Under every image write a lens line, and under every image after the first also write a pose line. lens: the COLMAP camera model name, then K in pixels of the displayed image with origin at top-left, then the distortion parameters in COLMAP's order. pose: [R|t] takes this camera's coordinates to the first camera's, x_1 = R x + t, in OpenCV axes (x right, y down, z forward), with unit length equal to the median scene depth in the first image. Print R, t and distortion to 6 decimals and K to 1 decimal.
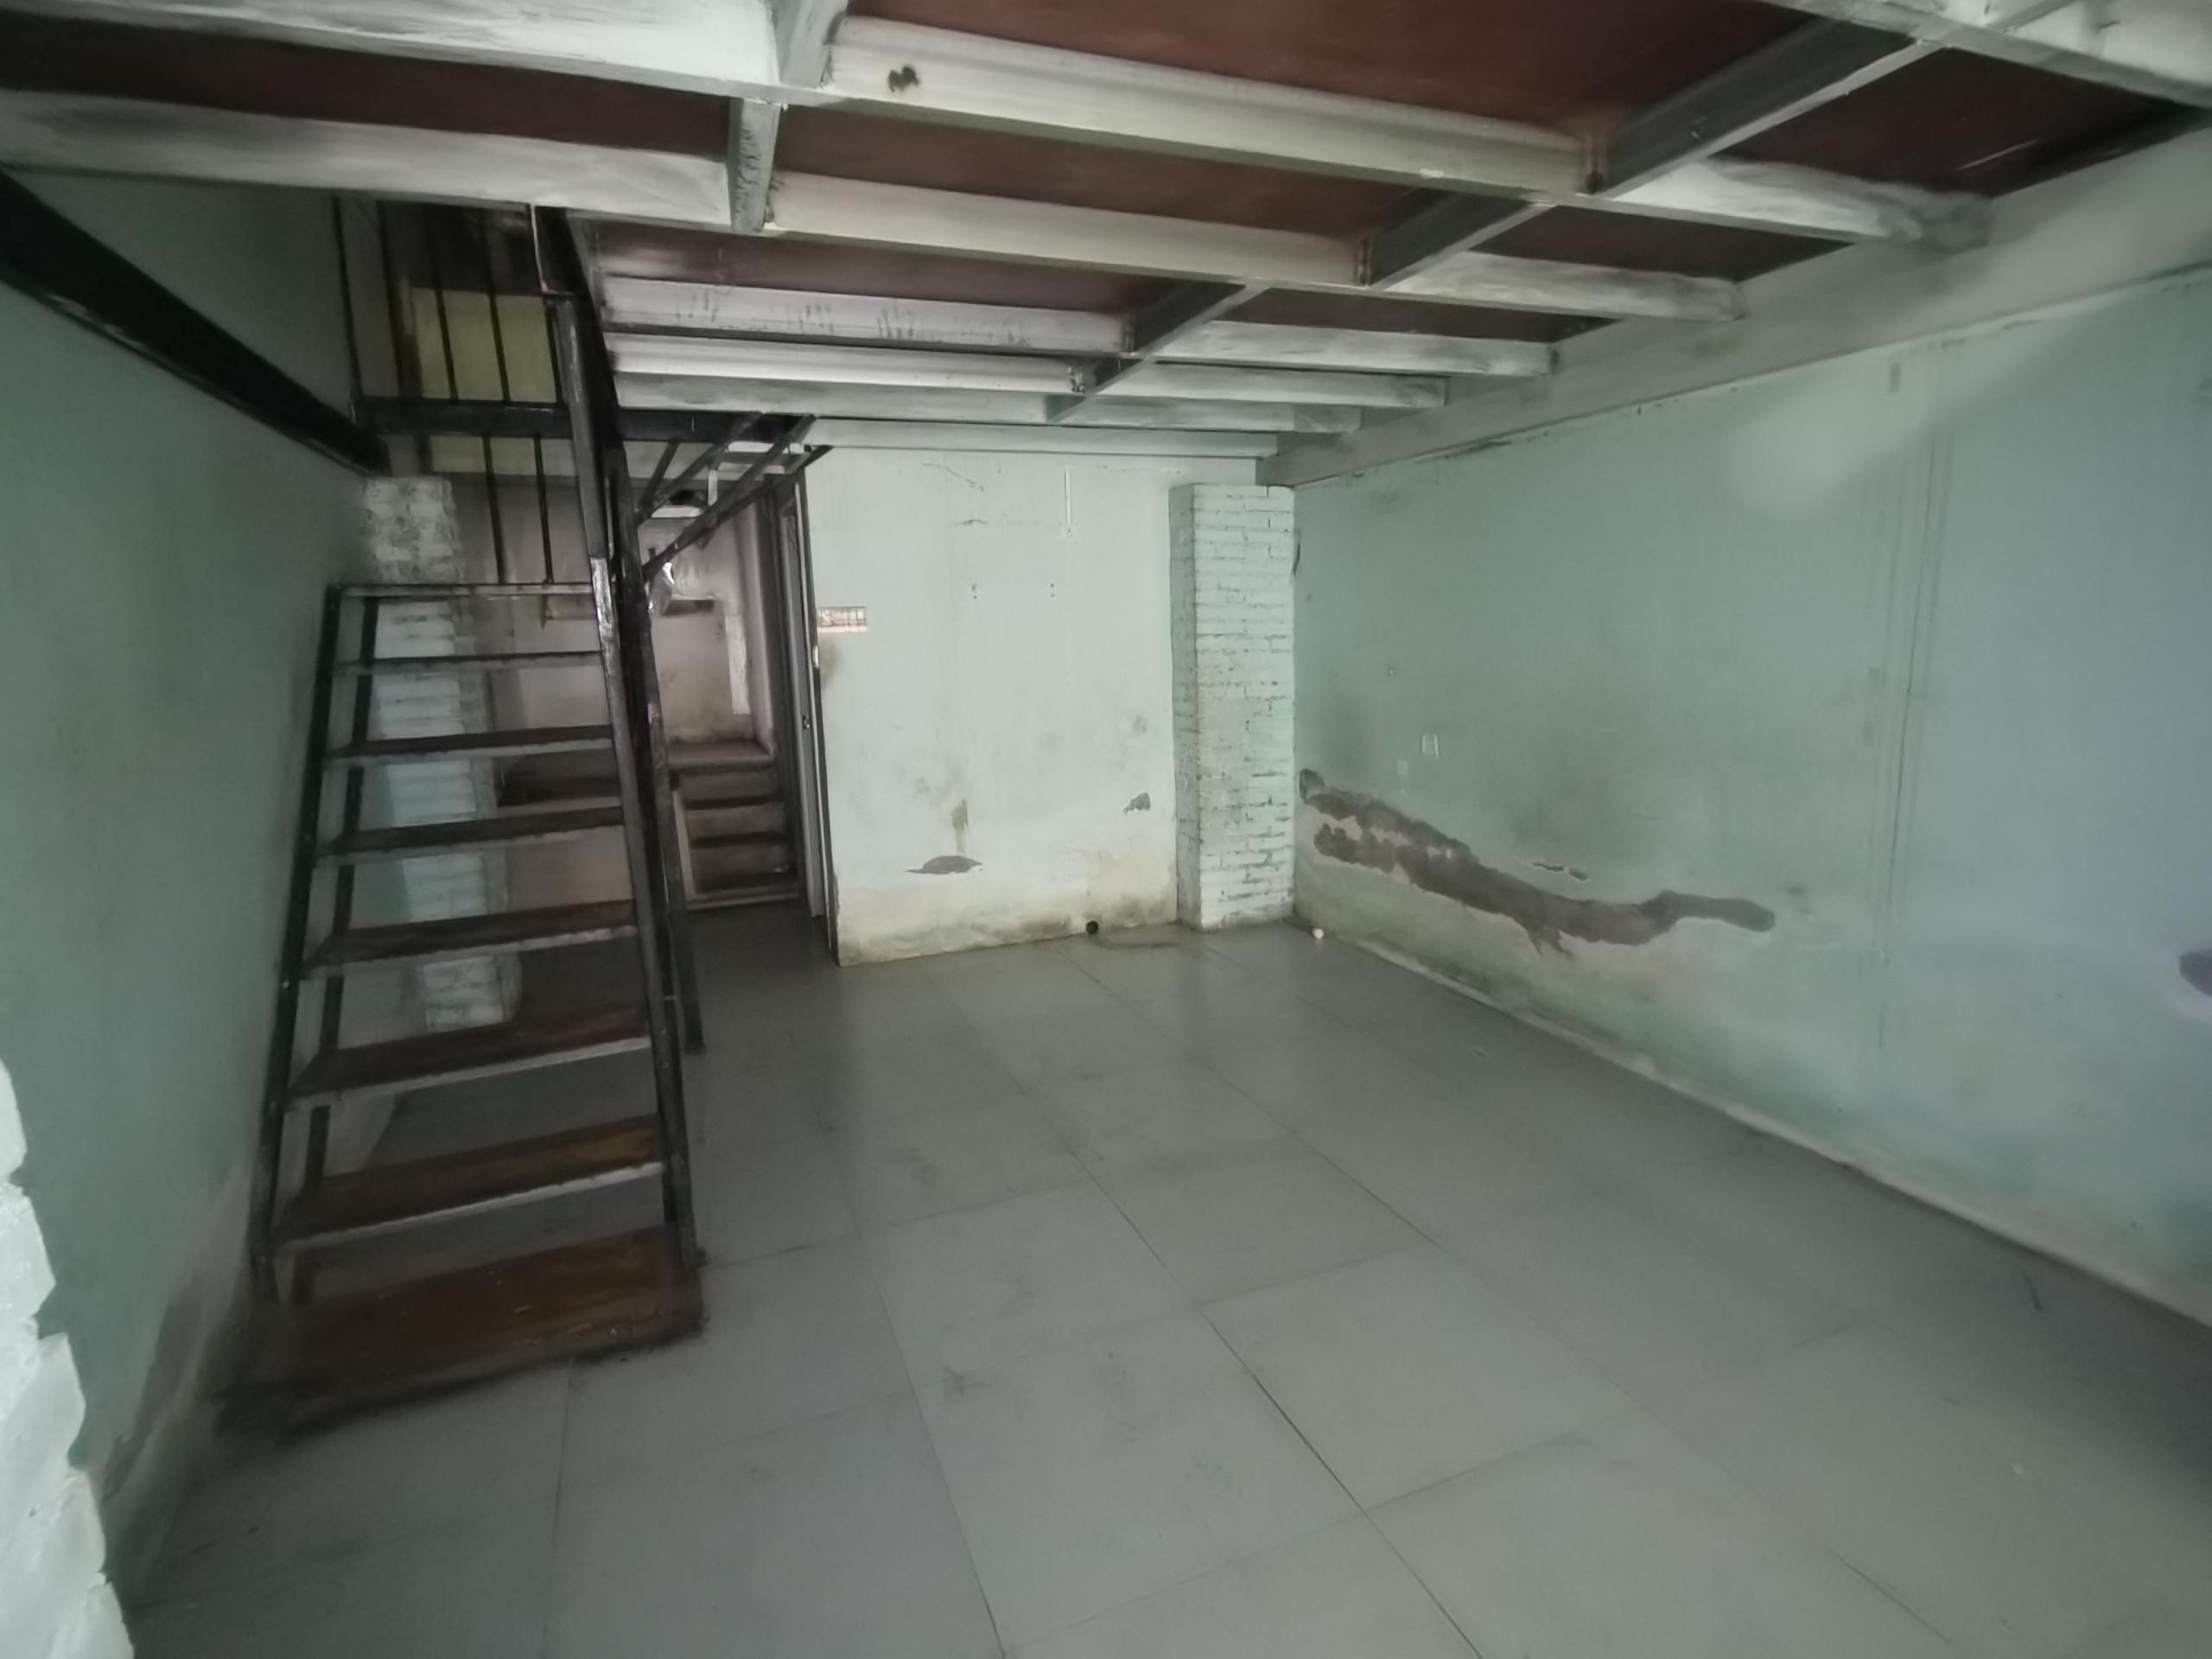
lens RADIAL K [[1095.5, 0, 1117.0], [0, 1095.5, 830.1], [0, 0, 1]] dist [-0.001176, -0.001260]
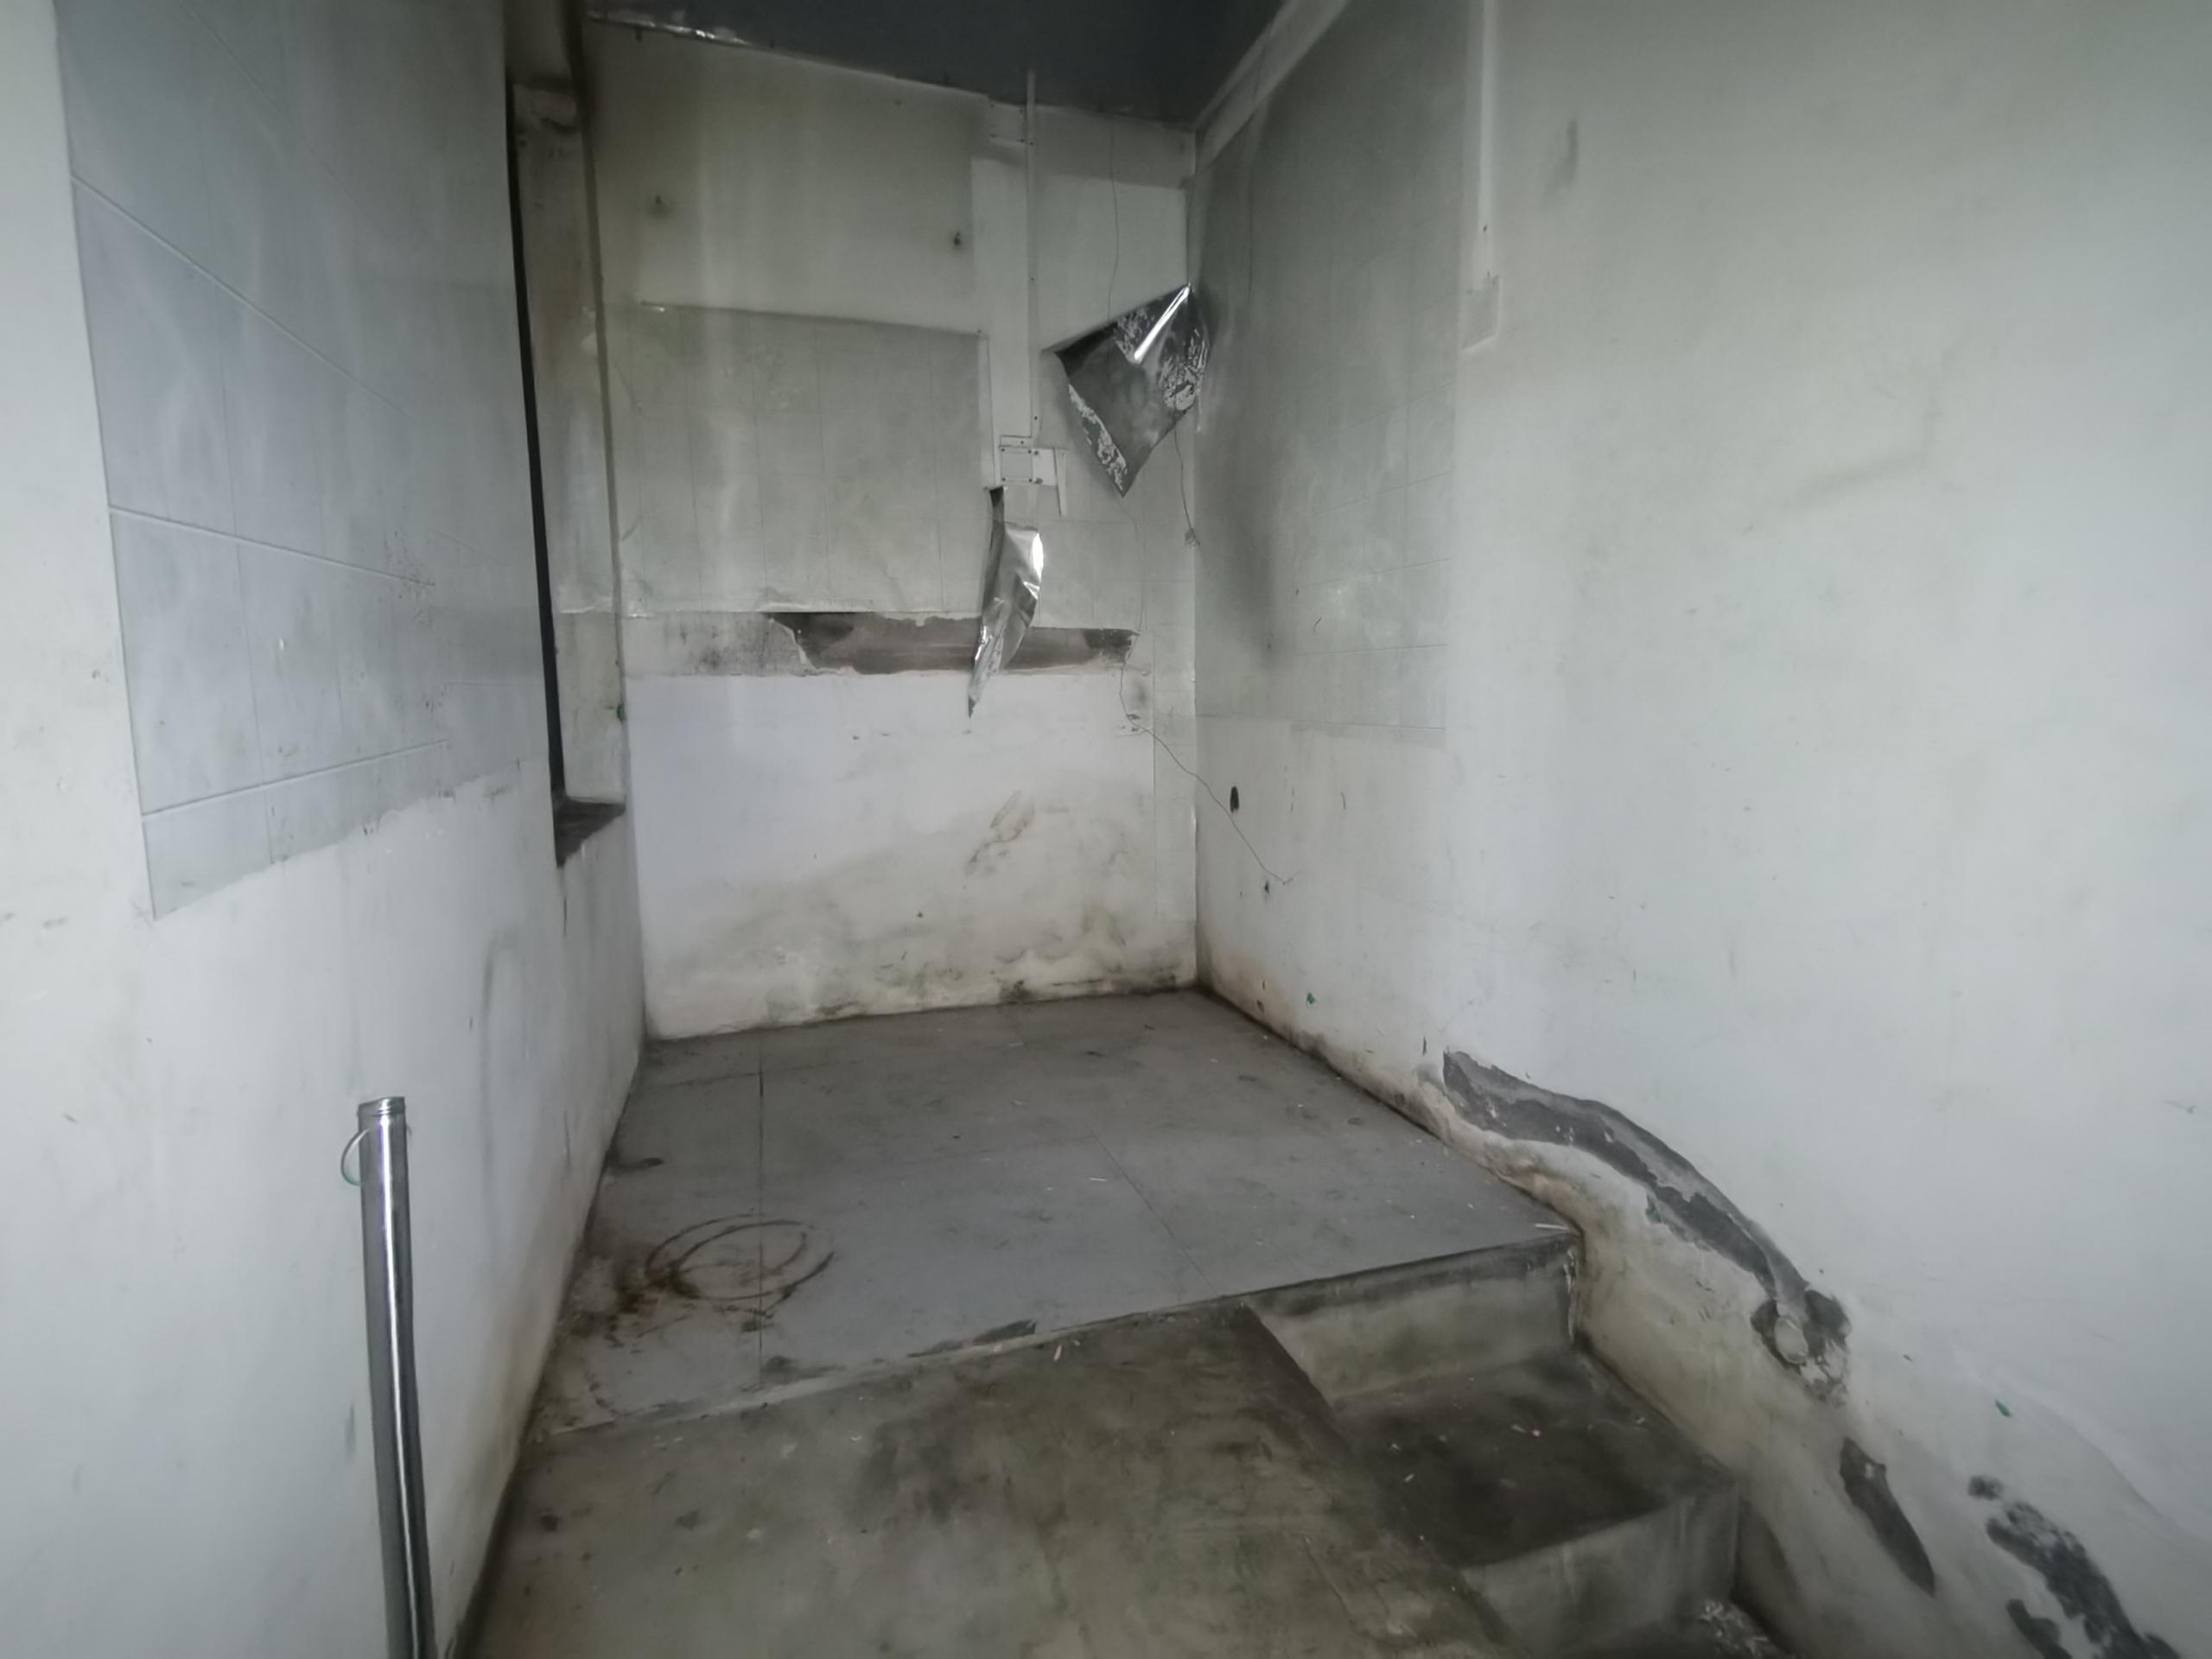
lens RADIAL K [[1095.5, 0, 1099.7], [0, 1095.5, 822.2], [0, 0, 1]] dist [-0.001176, -0.001260]
pose [[0.995988, 0.026020, -0.085623, -0.346889], [-0.031018, 0.997860, -0.057568, -0.121903], [0.083942, 0.059993, 0.994663, 0.626406]]
